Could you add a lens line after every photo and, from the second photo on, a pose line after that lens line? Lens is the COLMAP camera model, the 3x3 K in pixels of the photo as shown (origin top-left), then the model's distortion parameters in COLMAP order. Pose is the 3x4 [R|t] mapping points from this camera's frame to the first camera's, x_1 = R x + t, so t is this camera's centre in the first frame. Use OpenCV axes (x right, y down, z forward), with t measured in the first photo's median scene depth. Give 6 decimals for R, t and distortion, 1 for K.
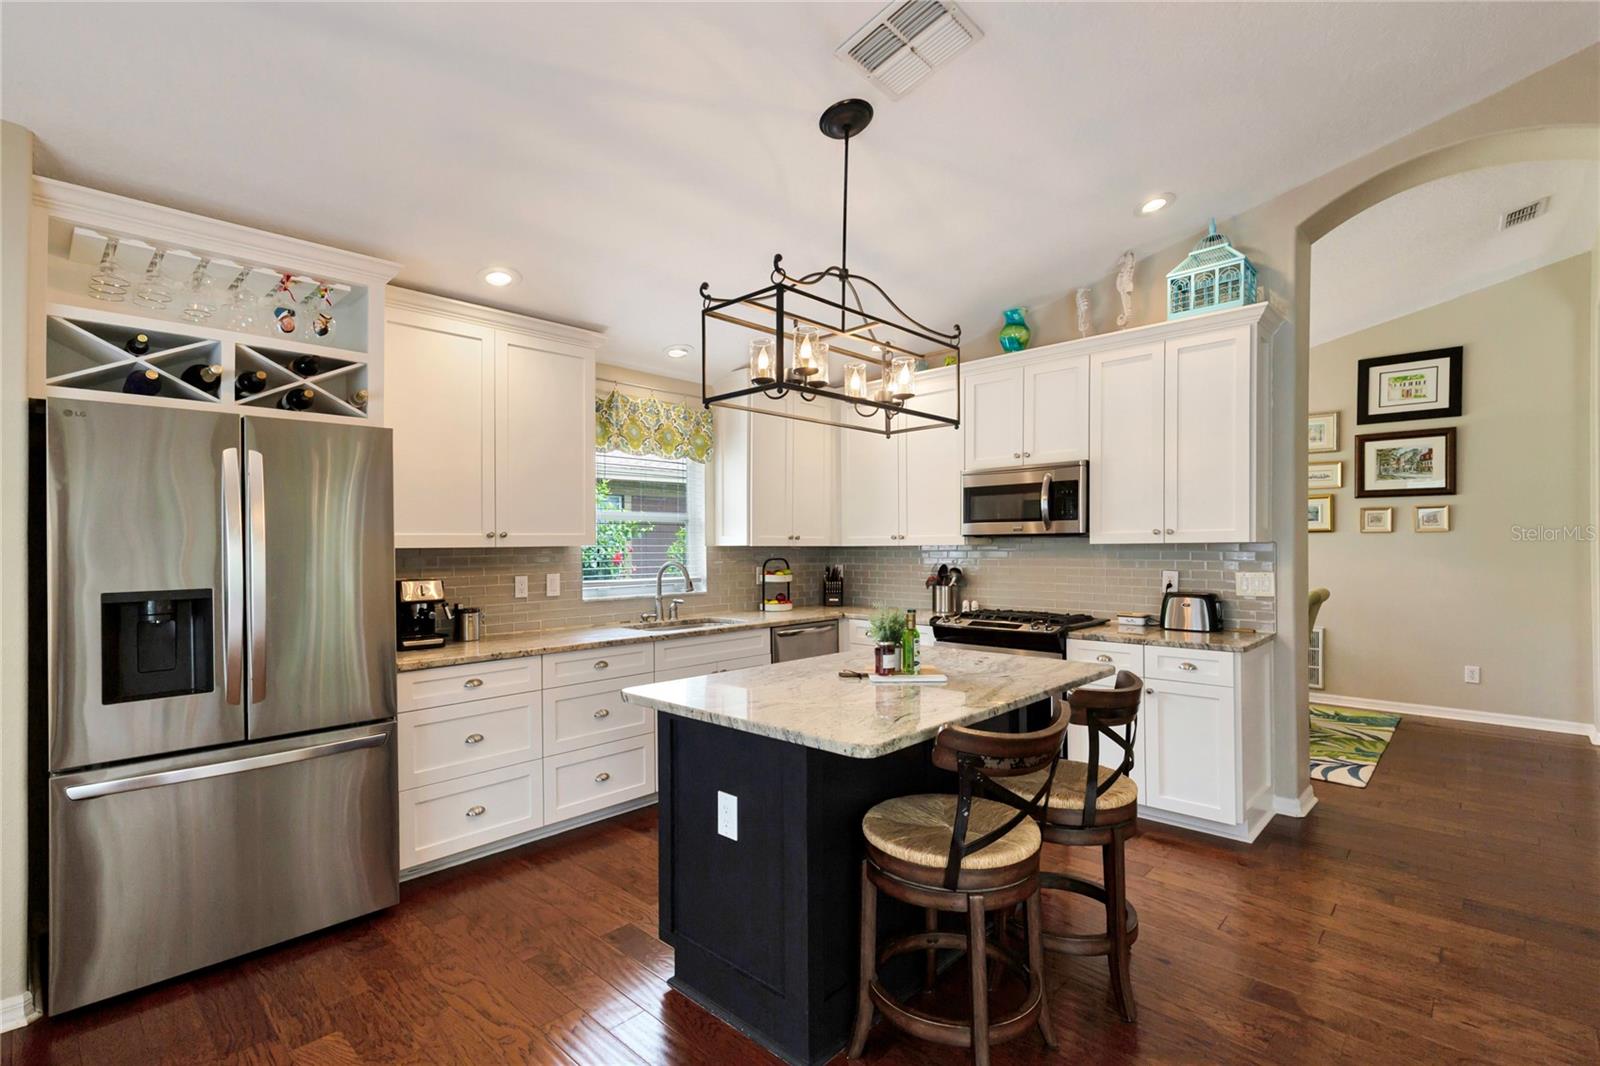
lens RADIAL K [[739.3, 0, 790.6], [0, 739.3, 532.9], [0, 0, 1]] dist [0.001488, -0.000897]
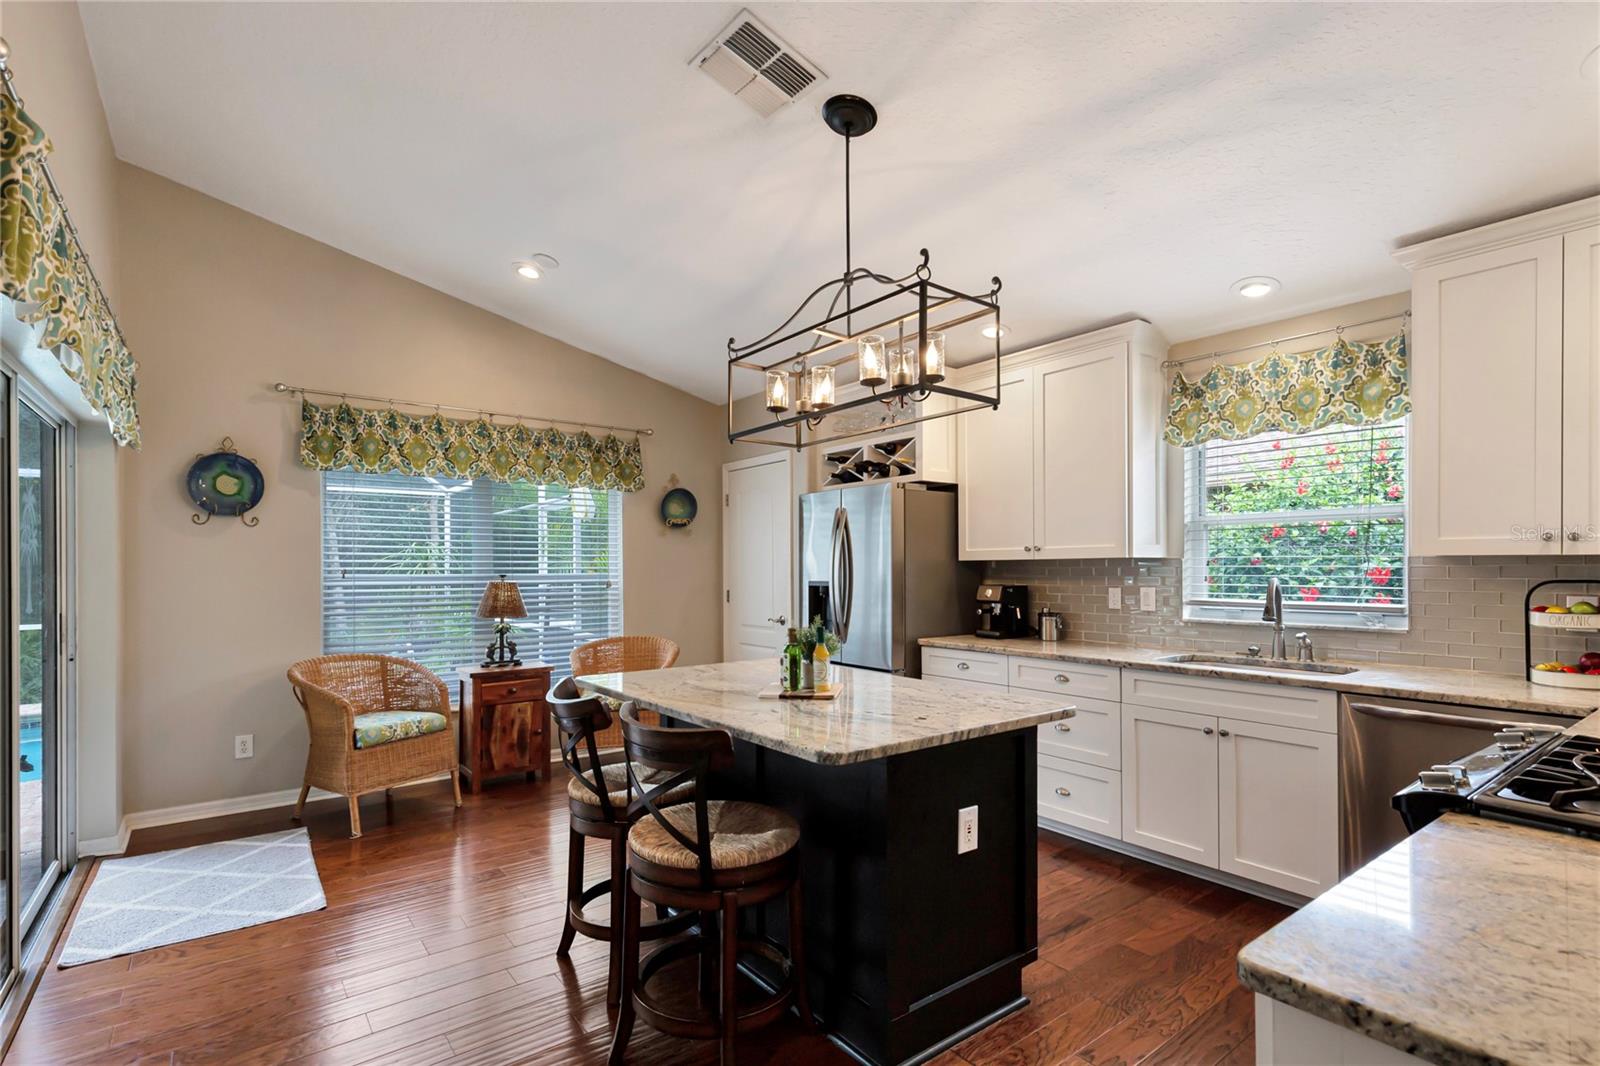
lens RADIAL K [[760.1, 0, 805.9], [0, 760.1, 569.0], [0, 0, 1]] dist [0.003564, 0.000210]
pose [[-0.151768, 0.013472, -0.988324, 0.702513], [0.023355, 0.999677, 0.010041, 0.012634], [0.988140, -0.021559, -0.152034, 0.725210]]
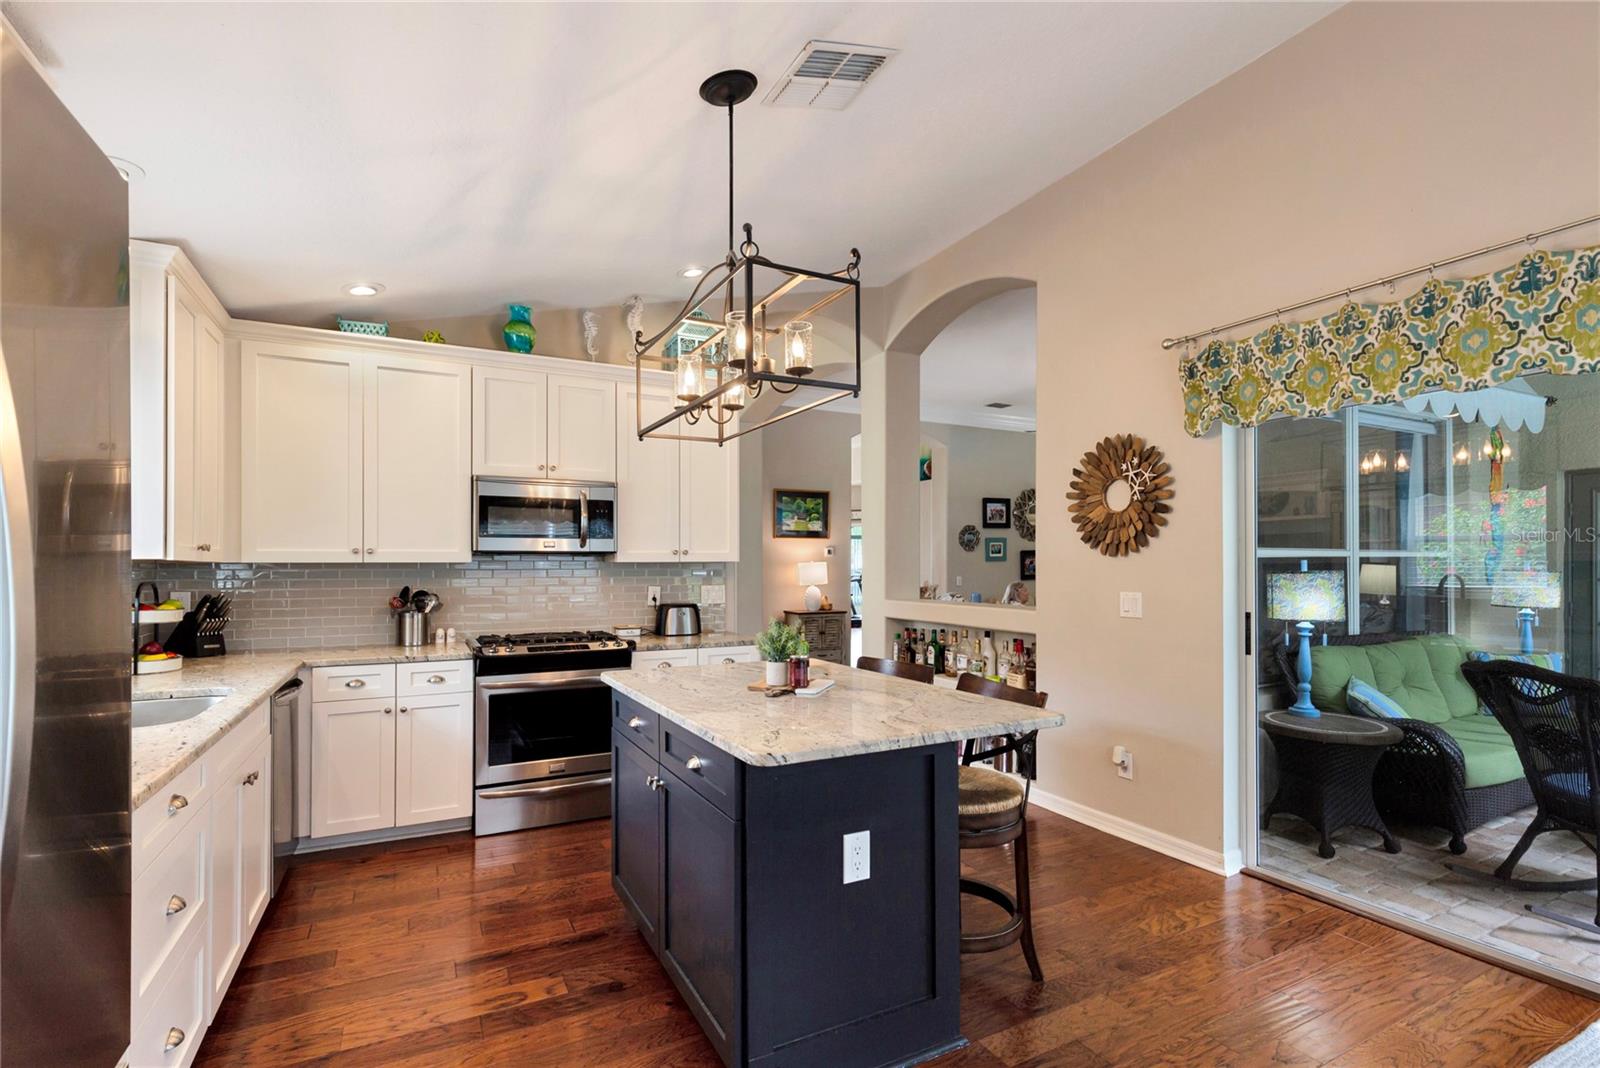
lens RADIAL K [[750.6, 0, 799.4], [0, 750.6, 560.6], [0, 0, 1]] dist [-0.000397, -0.000028]
pose [[0.332155, 0.011762, 0.943151, -0.509358], [-0.018670, 0.999808, -0.005893, 0.013892], [-0.943040, -0.015651, 0.332311, 0.399938]]
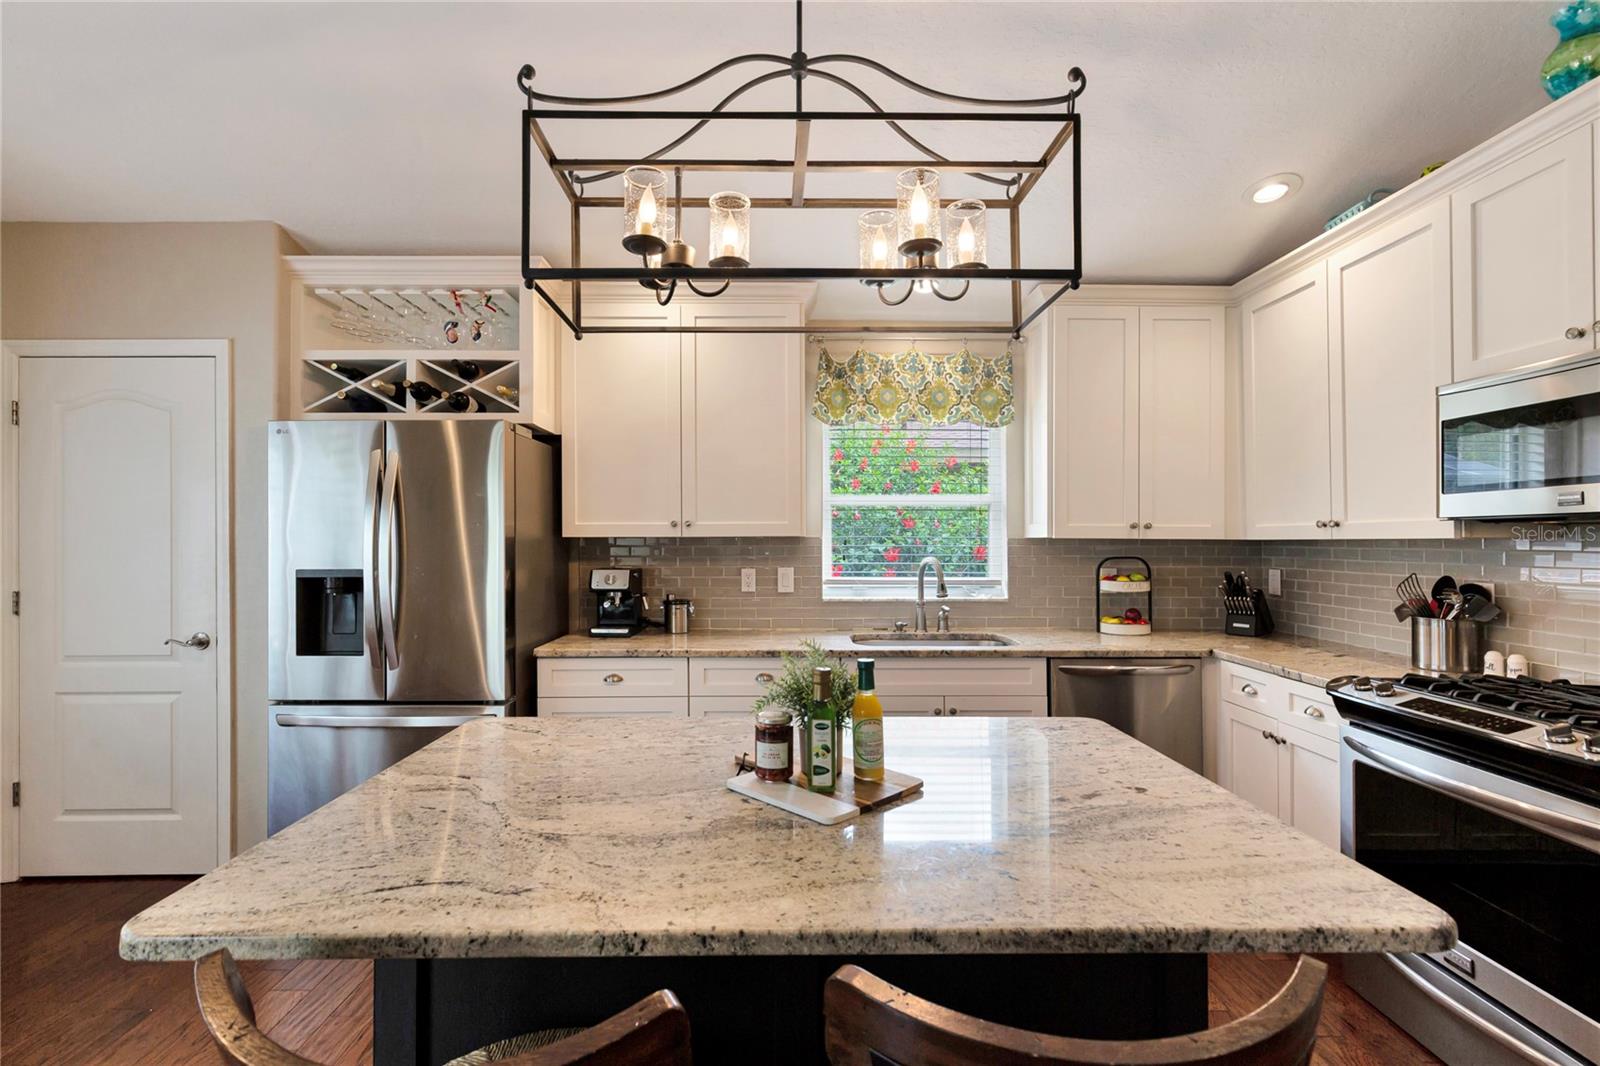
lens RADIAL K [[721.3, 0, 791.3], [0, 721.3, 538.6], [0, 0, 1]] dist [0.006978, -0.000056]
pose [[0.698959, 0.008237, -0.715114, 0.308362], [0.005247, 0.999848, 0.016644, 0.006164], [0.715142, -0.015386, 0.698809, 0.401358]]
